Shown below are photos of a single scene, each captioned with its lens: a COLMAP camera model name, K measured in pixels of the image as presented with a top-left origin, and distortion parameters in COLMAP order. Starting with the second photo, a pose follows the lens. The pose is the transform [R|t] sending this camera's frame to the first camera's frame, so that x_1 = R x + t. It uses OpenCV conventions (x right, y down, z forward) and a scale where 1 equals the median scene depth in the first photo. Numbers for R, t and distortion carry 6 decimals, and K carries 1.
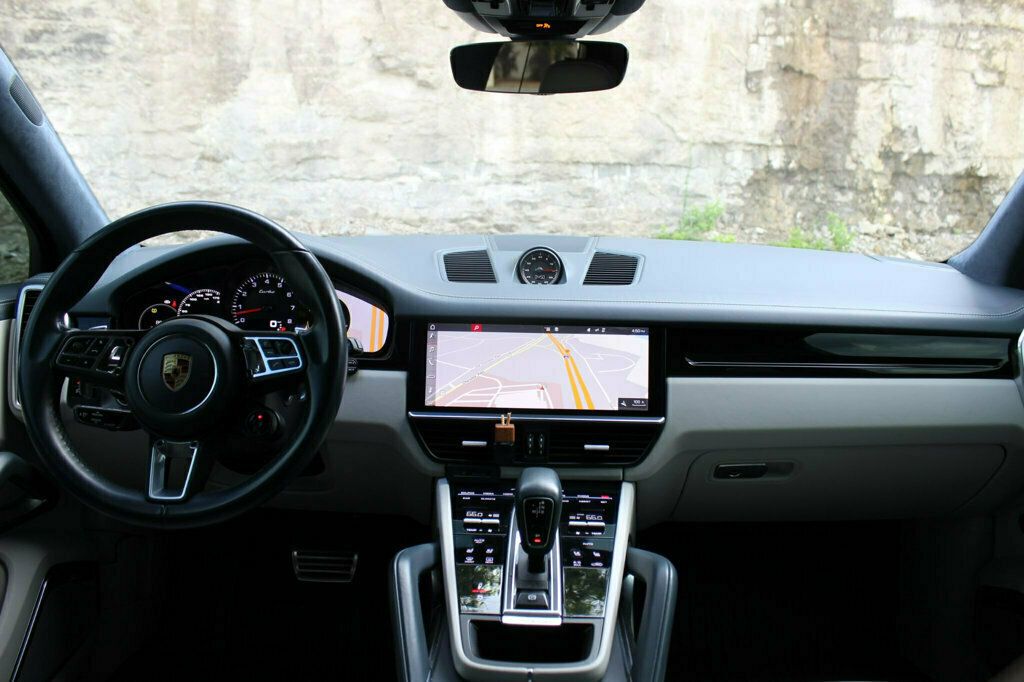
lens RADIAL K [[848.6, 0, 513.3], [0, 848.6, 348.1], [0, 0, 1]] dist [-0.156836, 0.117283]
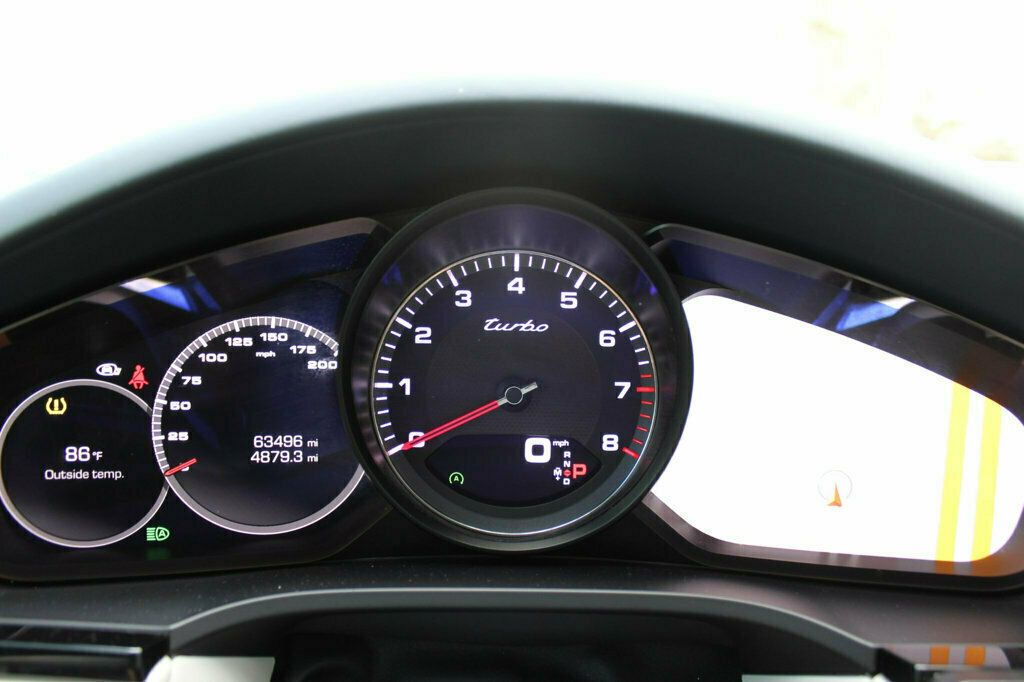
lens RADIAL K [[848.6, 0, 511.2], [0, 848.6, 342.9], [0, 0, 1]] dist [-0.156836, 0.117283]
pose [[0.998783, -0.010659, 0.048149, -0.058912], [0.009937, 0.999835, 0.015213, -0.012661], [-0.048303, -0.014716, 0.998724, 0.142522]]
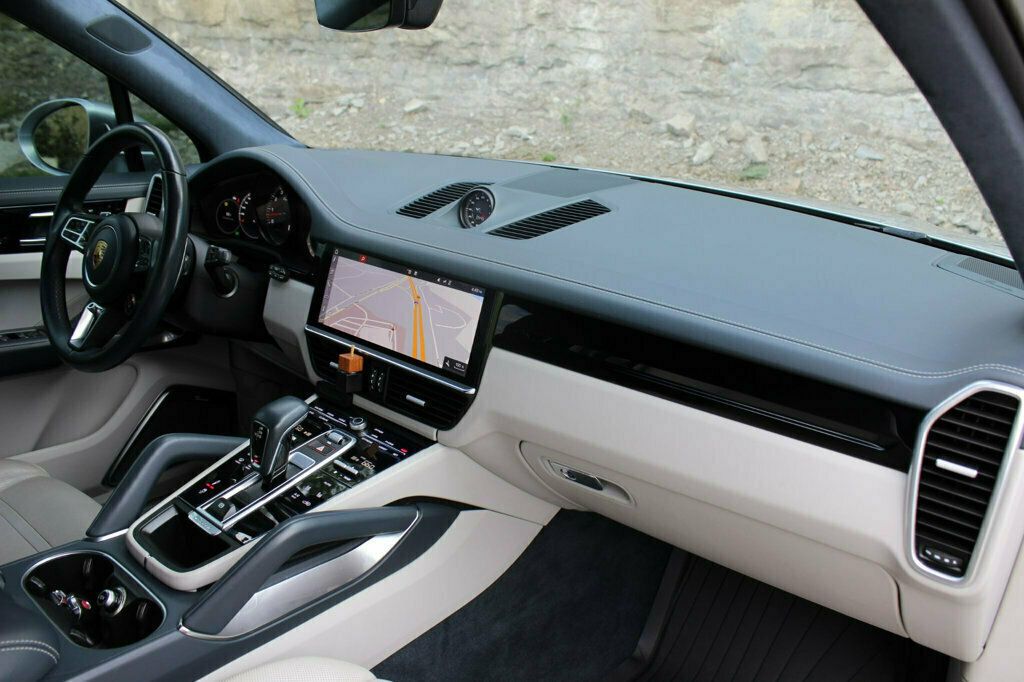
lens RADIAL K [[848.6, 0, 519.1], [0, 848.6, 340.0], [0, 0, 1]] dist [-0.156836, 0.117283]
pose [[0.771177, 0.219976, -0.597408, 0.131622], [-0.155292, 0.975059, 0.158571, -0.021352], [0.617389, -0.029513, 0.786104, 0.054241]]
